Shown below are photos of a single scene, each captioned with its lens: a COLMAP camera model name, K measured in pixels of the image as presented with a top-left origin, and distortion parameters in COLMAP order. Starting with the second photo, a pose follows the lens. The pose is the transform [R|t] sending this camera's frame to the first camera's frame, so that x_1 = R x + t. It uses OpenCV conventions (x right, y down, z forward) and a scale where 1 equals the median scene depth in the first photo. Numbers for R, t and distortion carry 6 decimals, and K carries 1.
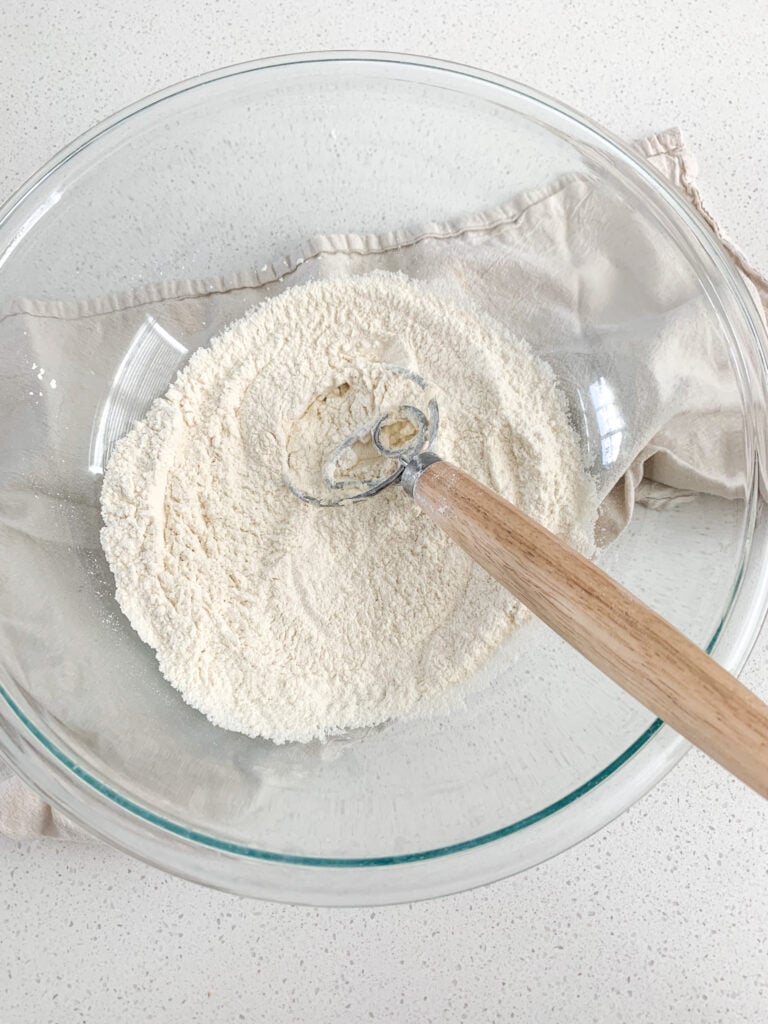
lens RADIAL K [[891.9, 0, 390.1], [0, 891.9, 526.2], [0, 0, 1]] dist [0.002540, -0.003342]
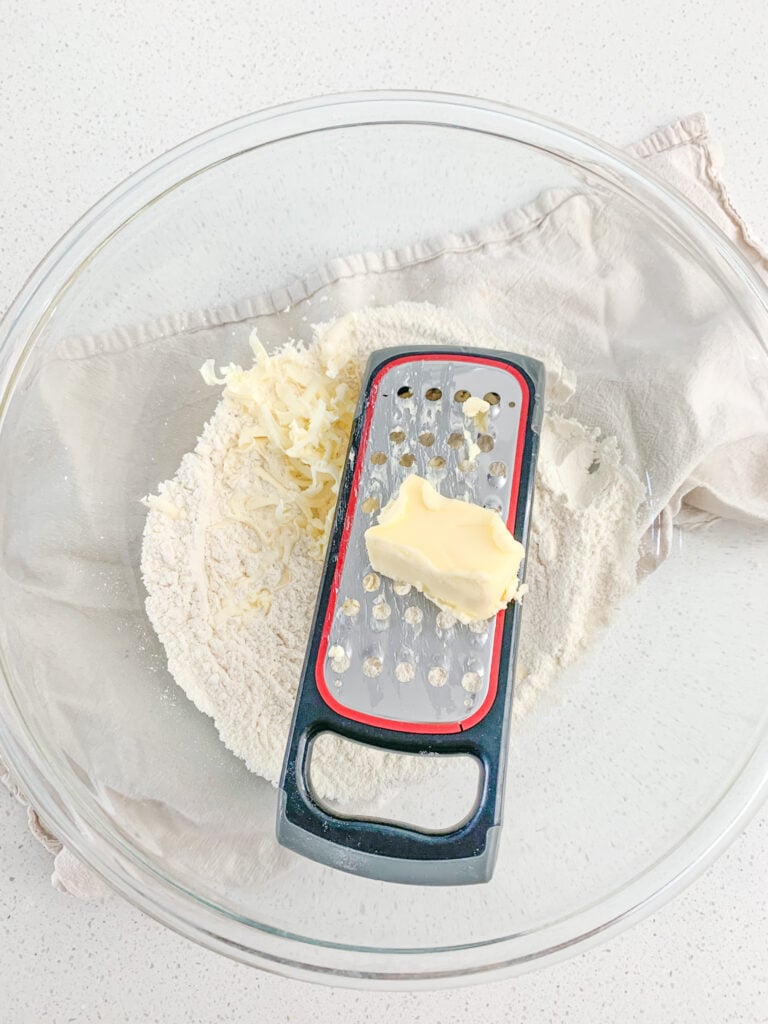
lens RADIAL K [[884.8, 0, 367.0], [0, 884.8, 500.6], [0, 0, 1]] dist [-0.000559, 0.004873]
pose [[0.997527, -0.057466, 0.040479, -0.109827], [0.050490, 0.986438, 0.156179, -0.241892], [-0.048905, -0.153749, 0.986899, 0.034829]]
